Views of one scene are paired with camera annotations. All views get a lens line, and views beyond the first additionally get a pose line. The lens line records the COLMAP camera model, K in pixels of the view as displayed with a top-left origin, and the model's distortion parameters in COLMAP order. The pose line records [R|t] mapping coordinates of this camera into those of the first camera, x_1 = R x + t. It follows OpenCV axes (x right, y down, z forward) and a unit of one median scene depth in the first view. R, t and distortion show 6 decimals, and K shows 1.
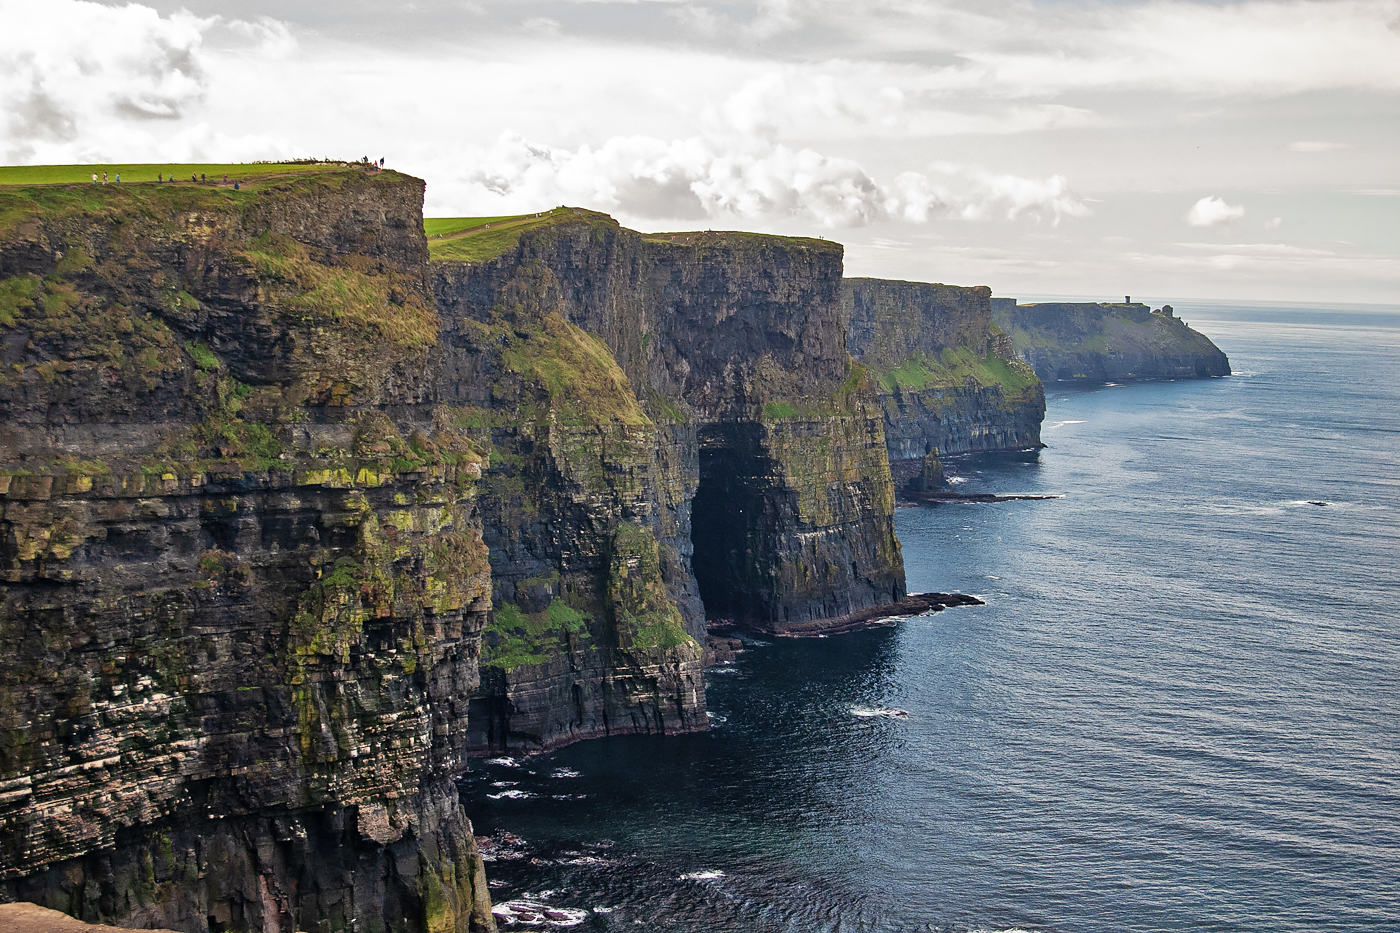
lens RADIAL K [[2177.6, 0, 696.8], [0, 2177.6, 462.7], [0, 0, 1]] dist [-0.055179, 0.000000]
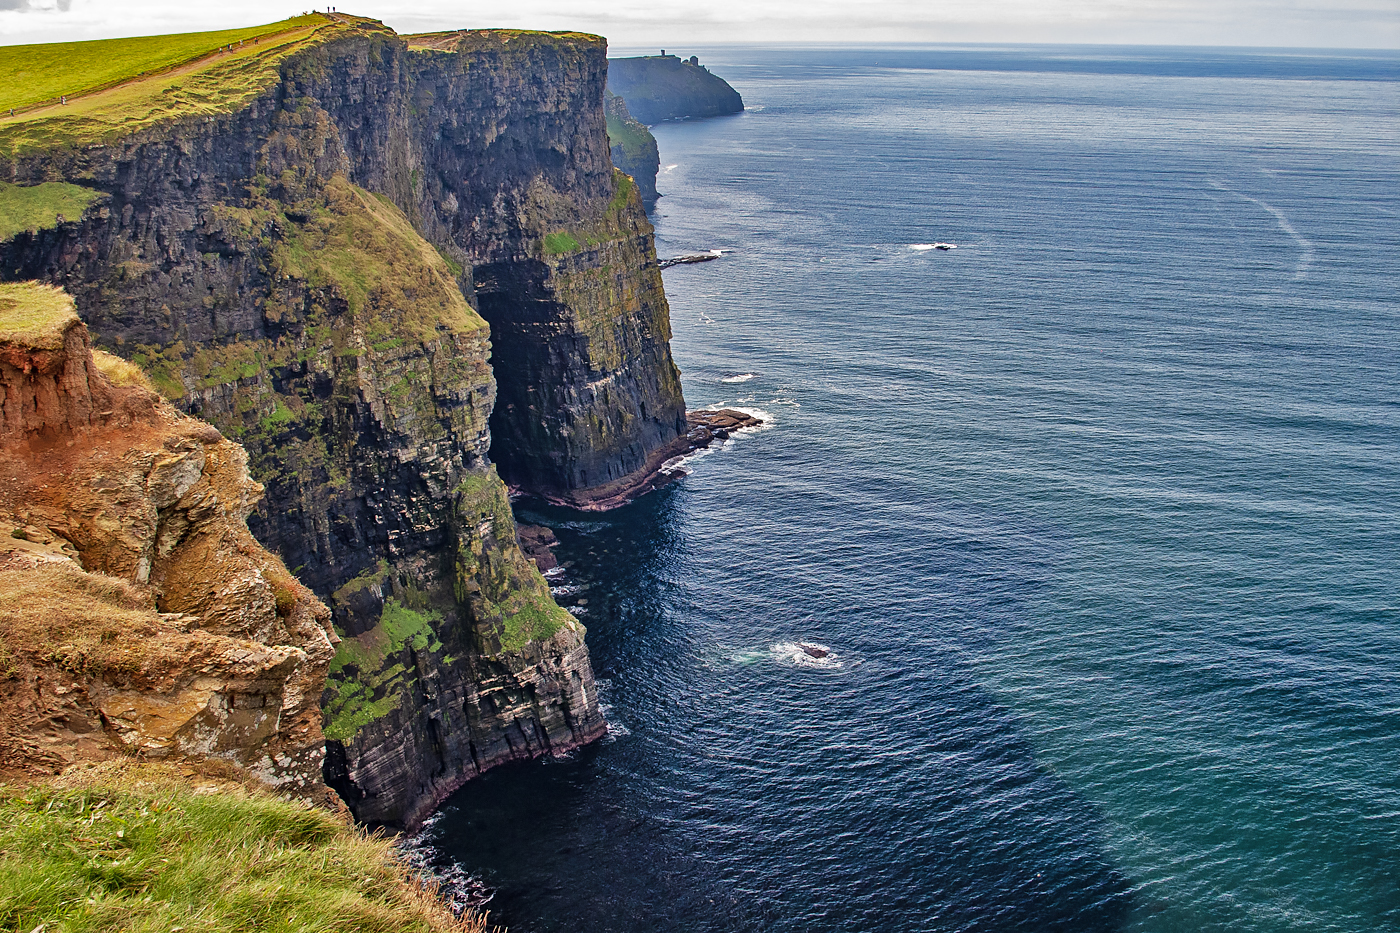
lens RADIAL K [[1535.2, 0, 696.0], [0, 1535.2, 473.1], [0, 0, 1]] dist [-0.150088, 0.000000]
pose [[0.962602, -0.104696, 0.249871, -0.070241], [0.052630, 0.977006, 0.206613, -0.057883], [-0.265757, -0.185736, 0.945978, 0.421951]]
